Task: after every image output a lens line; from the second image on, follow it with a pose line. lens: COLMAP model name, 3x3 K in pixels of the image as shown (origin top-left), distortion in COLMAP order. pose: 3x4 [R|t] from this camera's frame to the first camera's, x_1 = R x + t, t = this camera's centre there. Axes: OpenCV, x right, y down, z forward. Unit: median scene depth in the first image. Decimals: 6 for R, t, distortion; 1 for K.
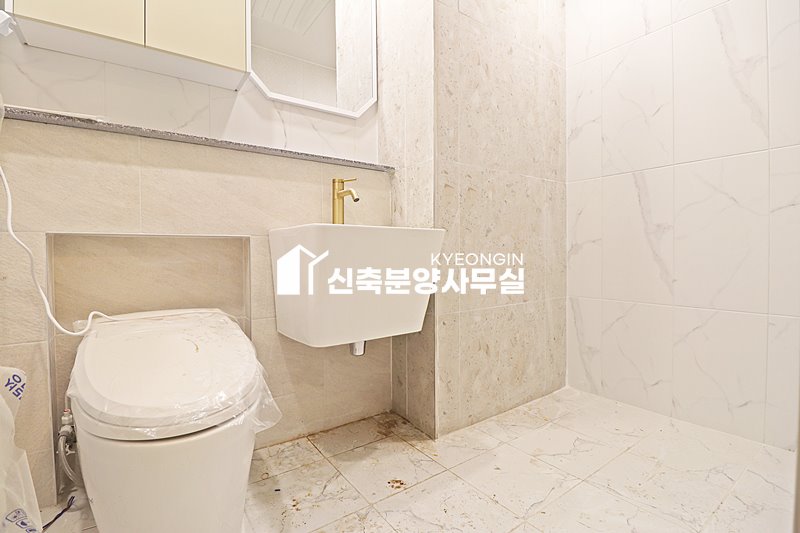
lens RADIAL K [[368.9, 0, 391.6], [0, 368.9, 259.6], [0, 0, 1]] dist [-0.001637, -0.012292]
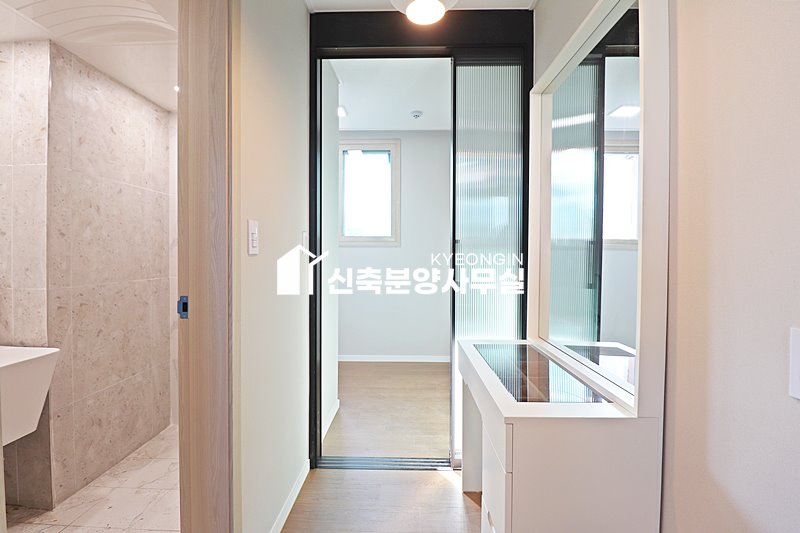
lens RADIAL K [[368.9, 0, 398.0], [0, 368.9, 260.2], [0, 0, 1]] dist [-0.001637, -0.012292]
pose [[0.594622, 0.001474, 0.804004, -0.154596], [0.008682, 0.999928, -0.008254, -0.315292], [-0.803959, 0.011889, 0.594566, -0.631594]]
